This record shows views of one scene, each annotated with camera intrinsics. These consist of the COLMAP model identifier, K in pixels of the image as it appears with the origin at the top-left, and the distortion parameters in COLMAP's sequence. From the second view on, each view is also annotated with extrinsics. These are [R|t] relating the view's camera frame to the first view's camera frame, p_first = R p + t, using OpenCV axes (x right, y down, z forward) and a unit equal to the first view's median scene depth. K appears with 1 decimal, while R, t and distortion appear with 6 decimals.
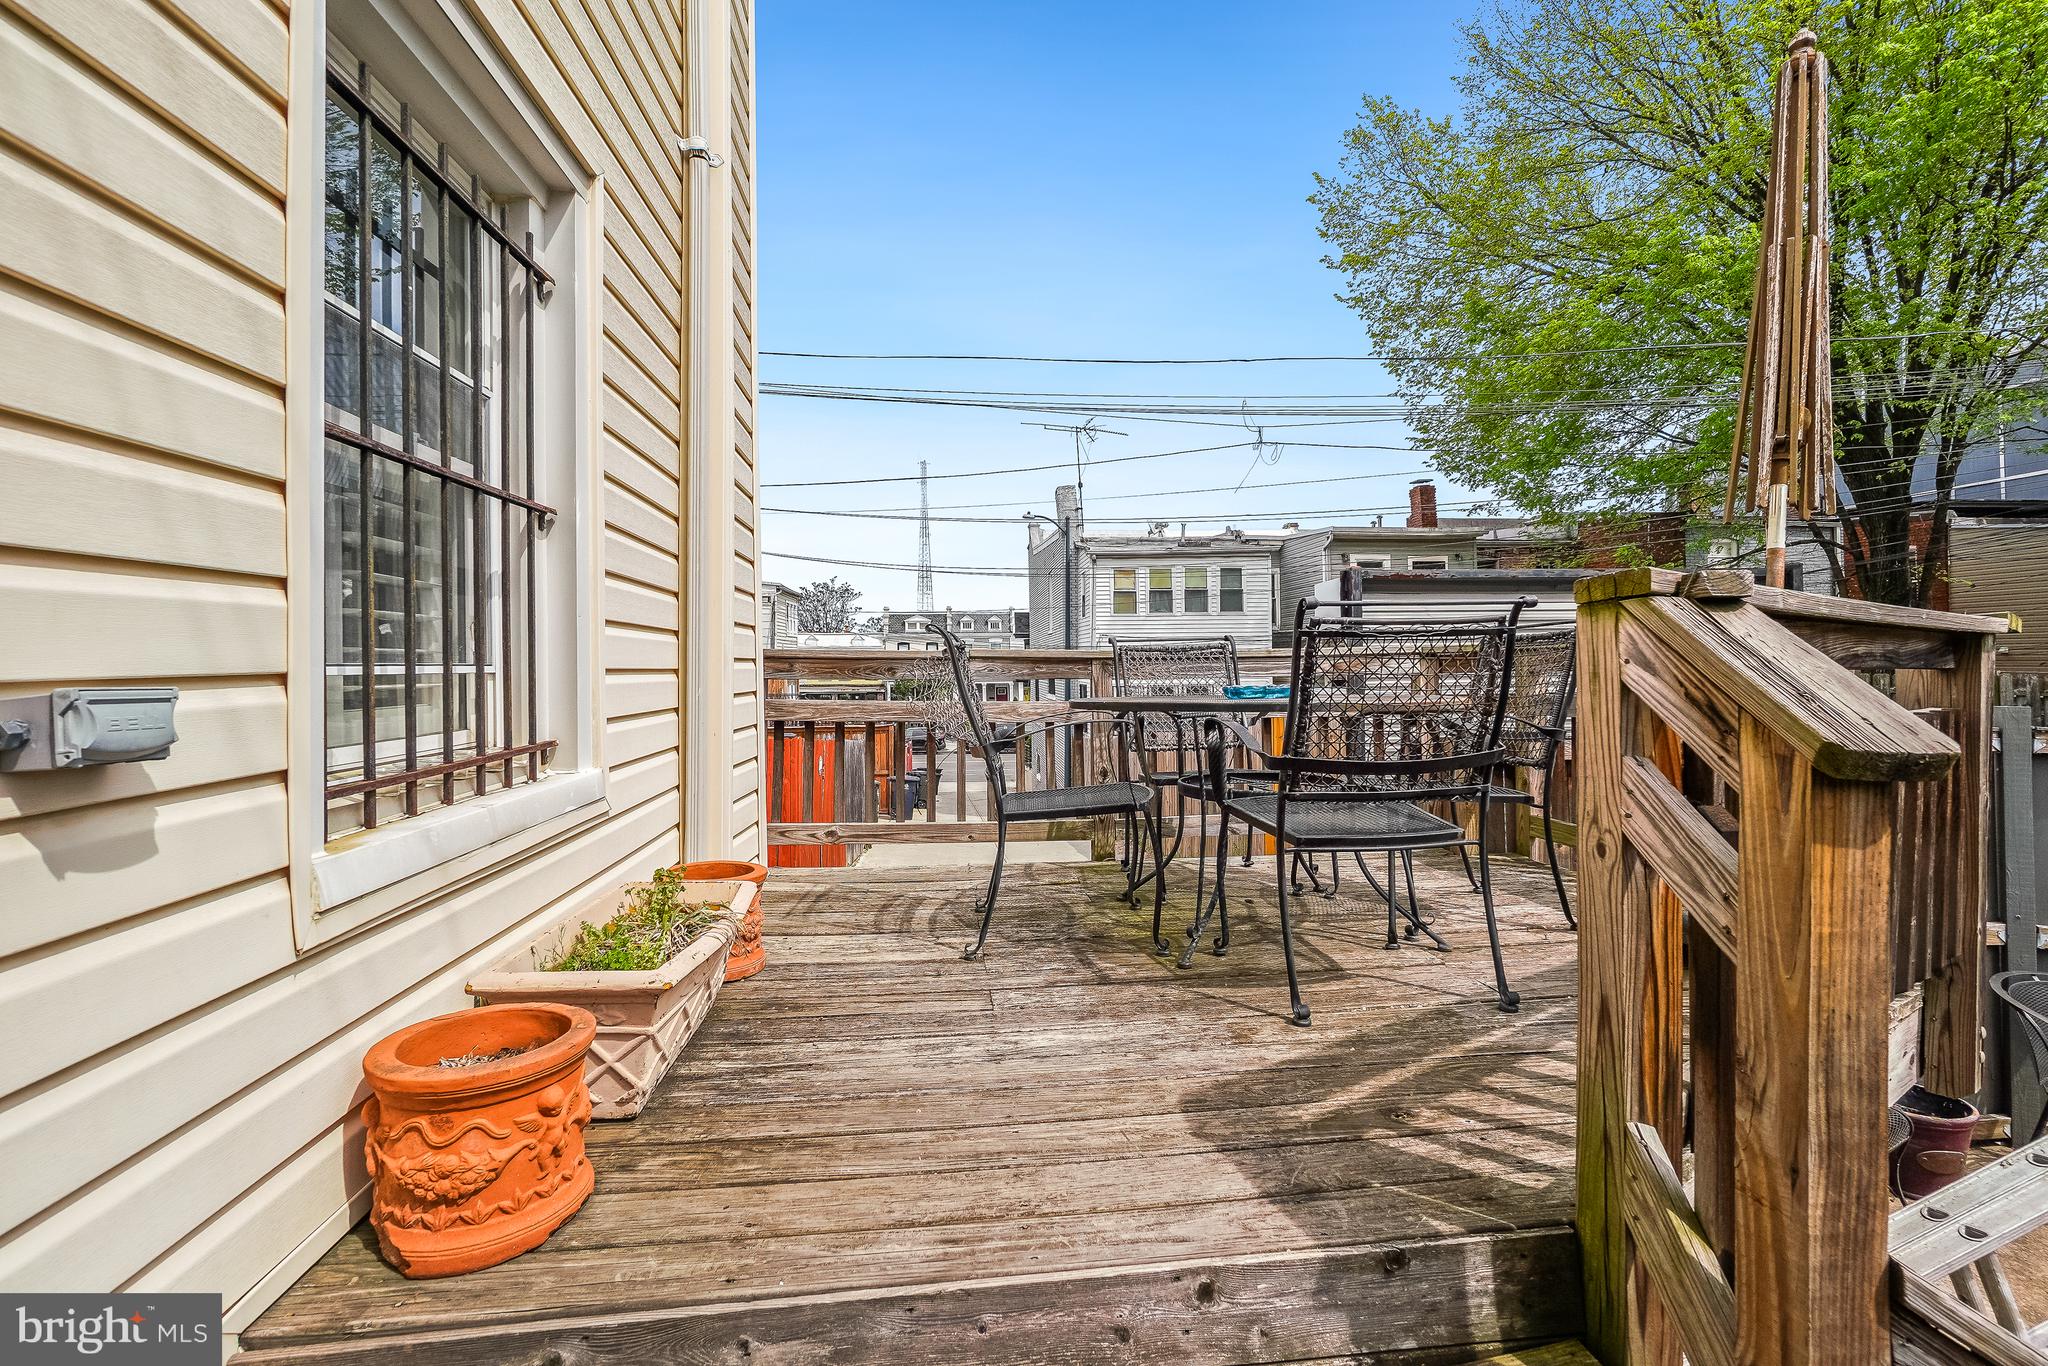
lens RADIAL K [[896.6, 0, 1022.1], [0, 896.6, 675.6], [0, 0, 1]] dist [-0.007762, 0.004014]
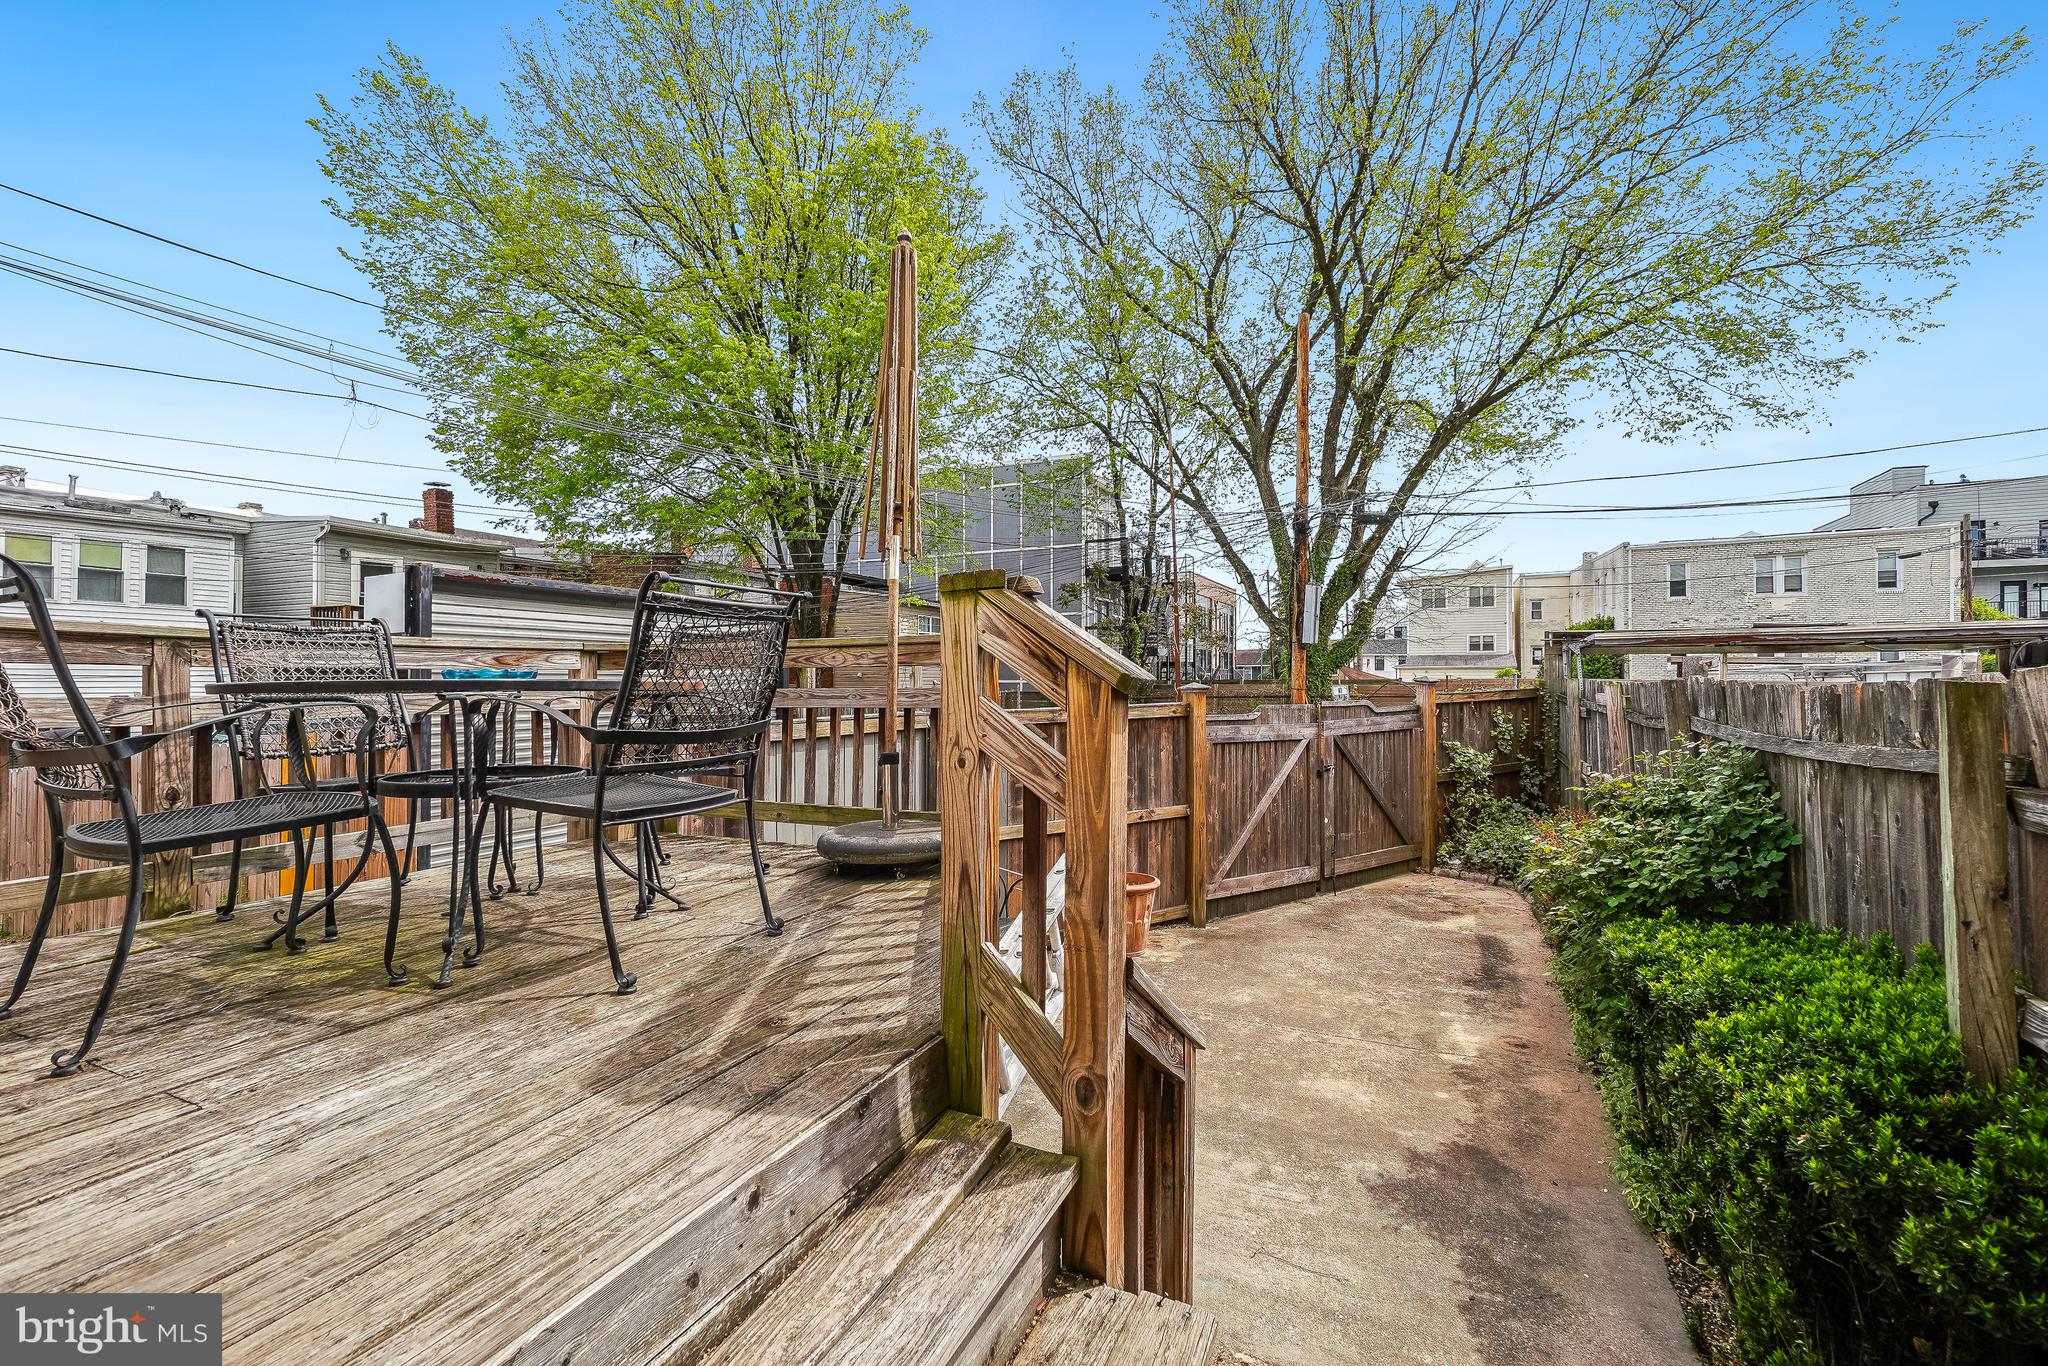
lens RADIAL K [[896.6, 0, 972.9], [0, 896.6, 697.8], [0, 0, 1]] dist [-0.007762, 0.004014]
pose [[0.536160, 0.003358, 0.844110, -0.312516], [-0.003575, 0.999992, -0.001707, 0.051486], [-0.844109, -0.002103, 0.536168, 0.117364]]
